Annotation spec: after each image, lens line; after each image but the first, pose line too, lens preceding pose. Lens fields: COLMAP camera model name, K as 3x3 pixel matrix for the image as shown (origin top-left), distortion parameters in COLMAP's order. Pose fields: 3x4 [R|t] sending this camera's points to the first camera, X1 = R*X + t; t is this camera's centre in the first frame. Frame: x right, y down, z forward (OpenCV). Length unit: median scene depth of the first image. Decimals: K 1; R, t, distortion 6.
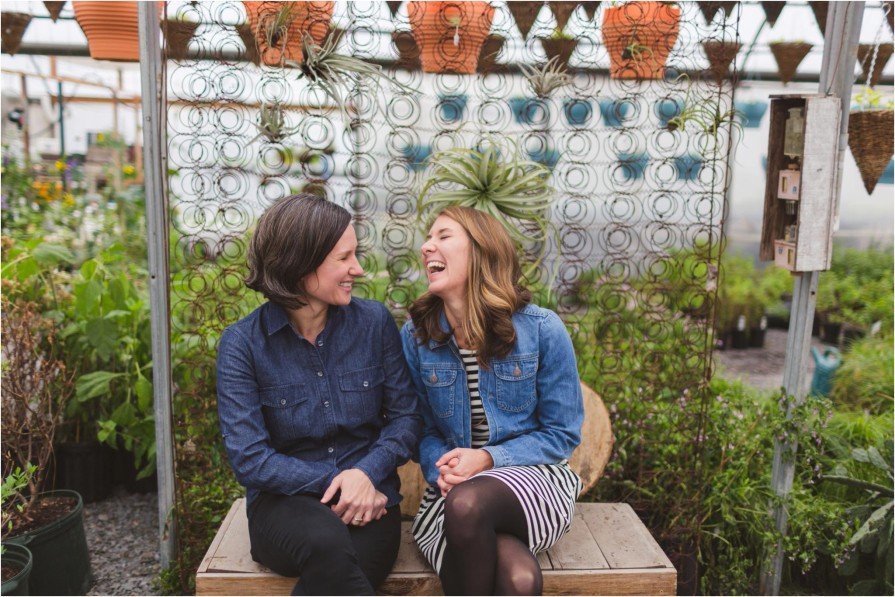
lens RADIAL K [[891.2, 0, 459.7], [0, 891.2, 299.6], [0, 0, 1]] dist [0.002373, -0.009196]
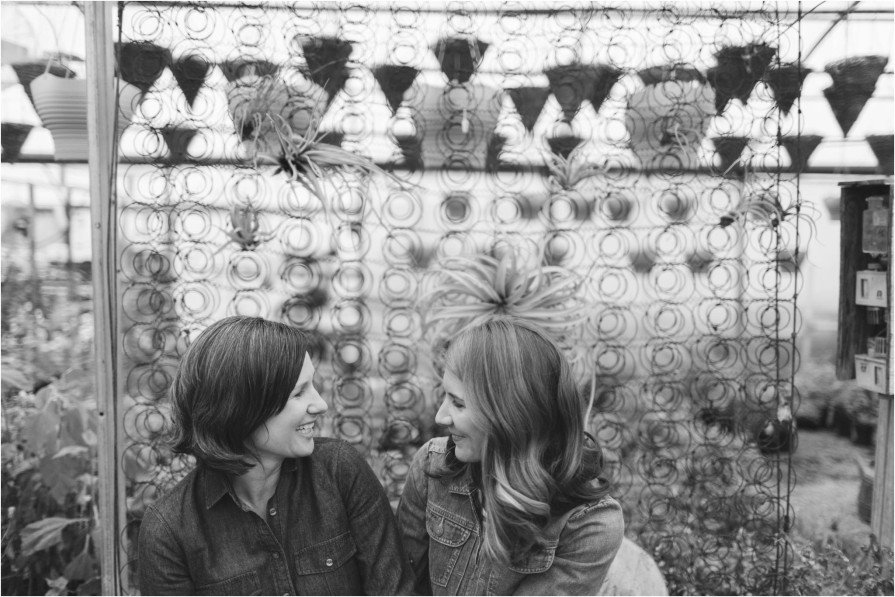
lens RADIAL K [[888.5, 0, 448.1], [0, 888.5, 281.9], [0, 0, 1]] dist [0.004803, -0.000241]
pose [[0.999646, -0.019222, -0.018401, -0.005612], [0.016688, 0.991484, -0.129158, -0.034904], [0.020727, 0.128806, 0.991453, 0.175290]]
